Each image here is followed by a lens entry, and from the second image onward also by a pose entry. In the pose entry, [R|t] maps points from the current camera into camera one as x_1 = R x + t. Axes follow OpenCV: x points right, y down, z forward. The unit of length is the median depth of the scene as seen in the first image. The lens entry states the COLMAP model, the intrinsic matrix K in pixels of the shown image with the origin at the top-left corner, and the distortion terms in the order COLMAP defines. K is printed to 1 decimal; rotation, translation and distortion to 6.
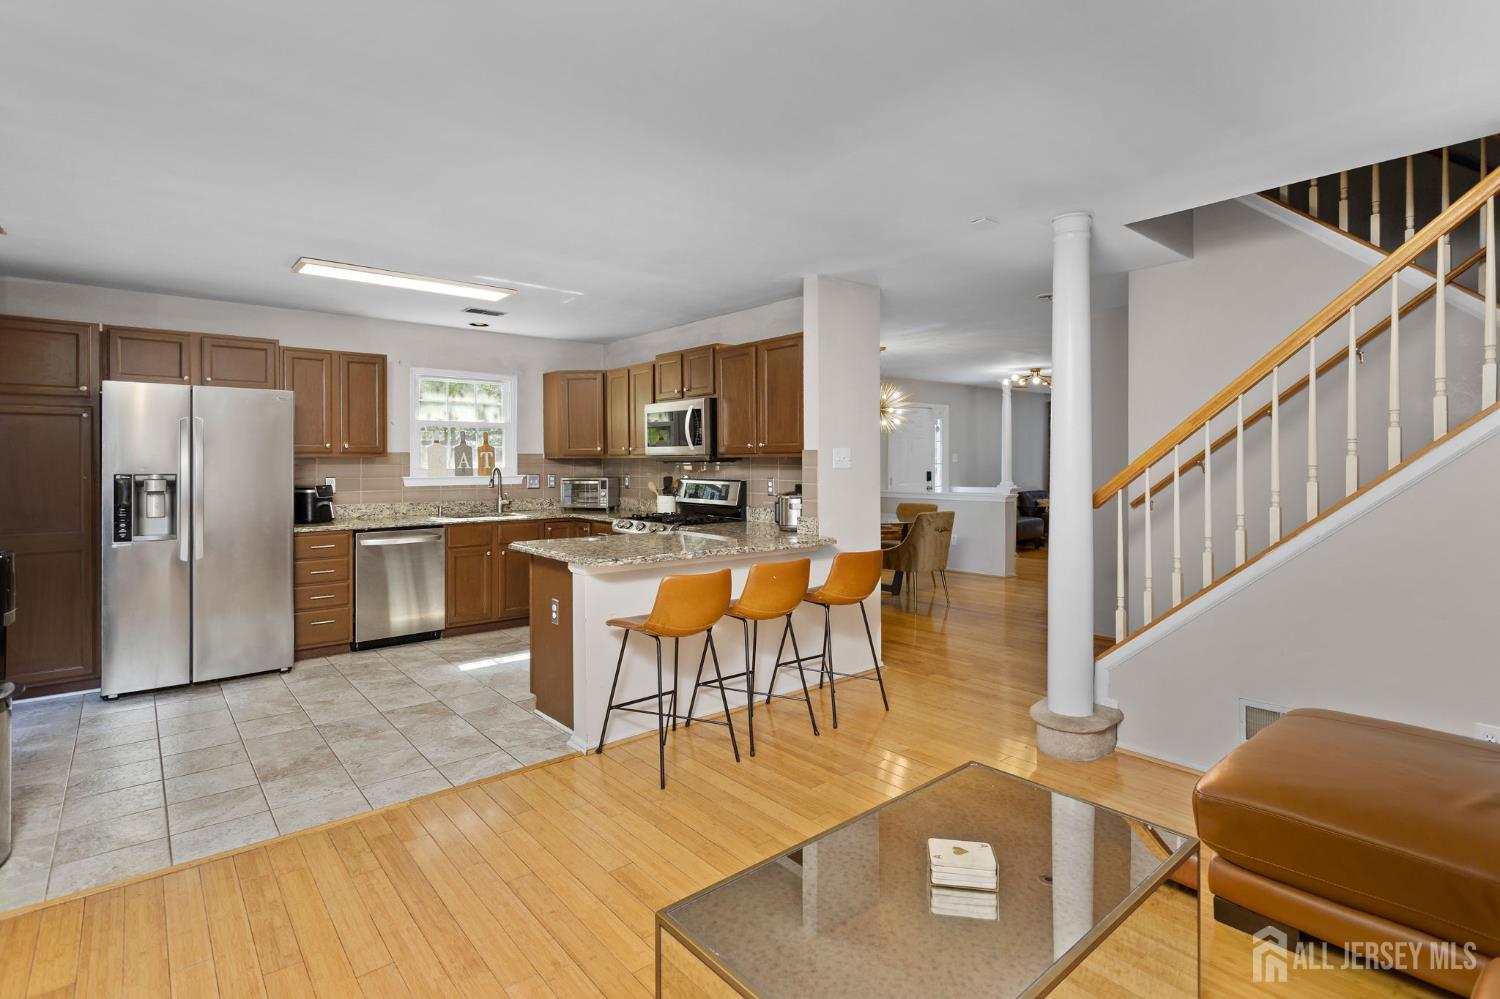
lens RADIAL K [[725.0, 0, 738.4], [0, 725.0, 456.2], [0, 0, 1]] dist [0.001623, 0.000171]
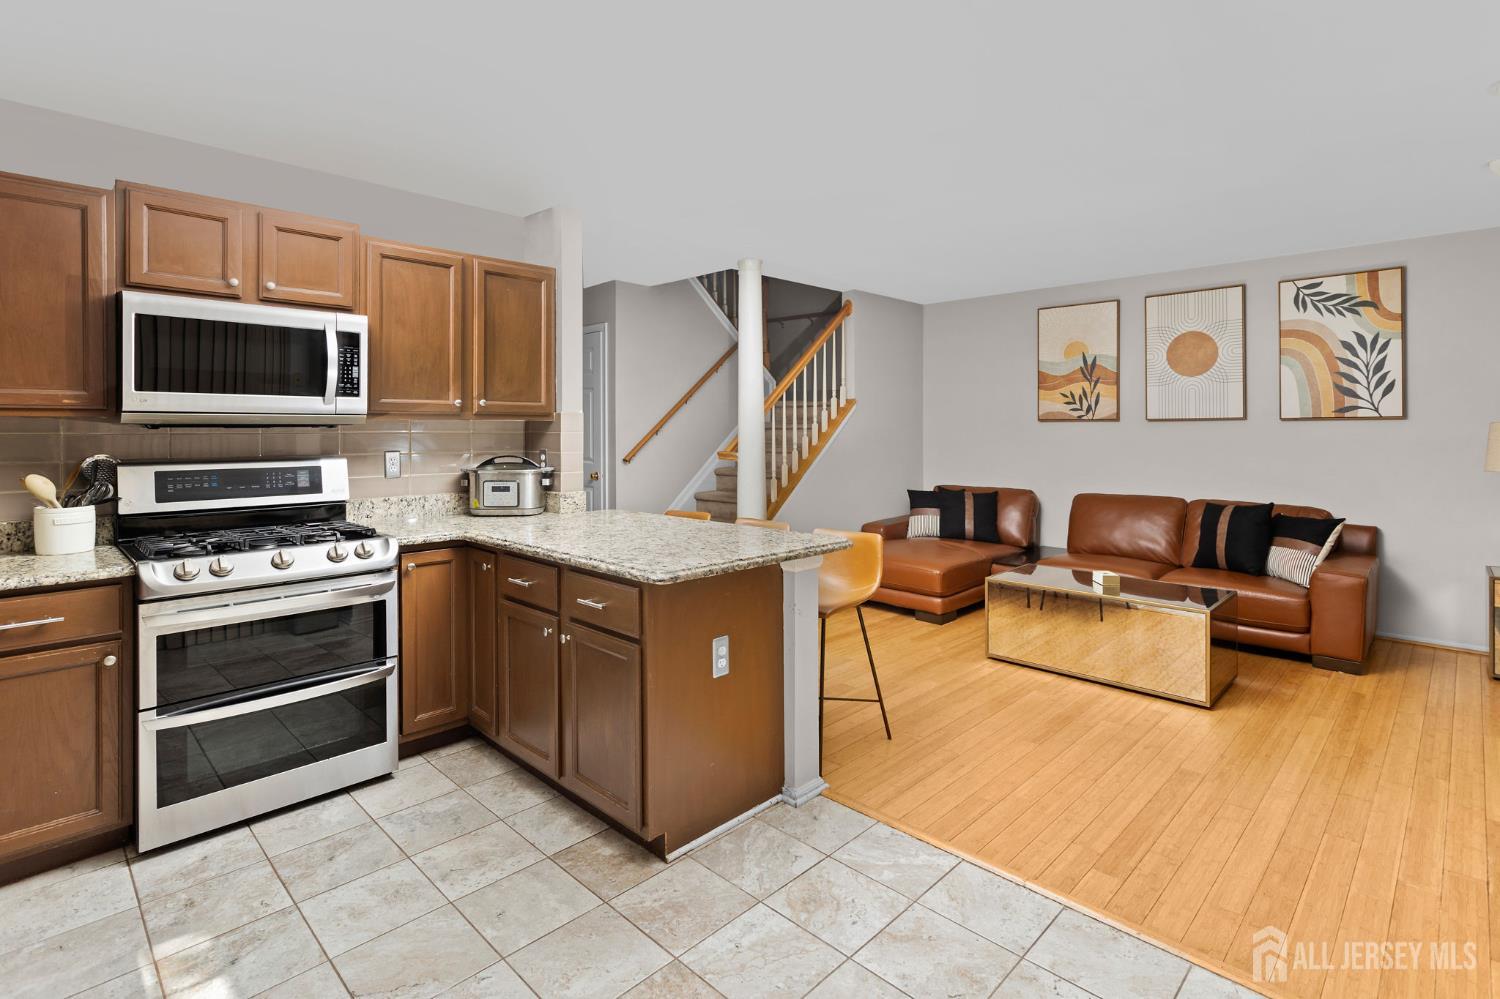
lens RADIAL K [[722.1, 0, 741.5], [0, 722.1, 429.4], [0, 0, 1]] dist [0.000240, -0.000088]
pose [[-0.084960, 0.000199, 0.996384, -0.641916], [-0.003724, 0.999993, -0.000517, 0.009442], [-0.996377, -0.003754, -0.084959, 0.747203]]
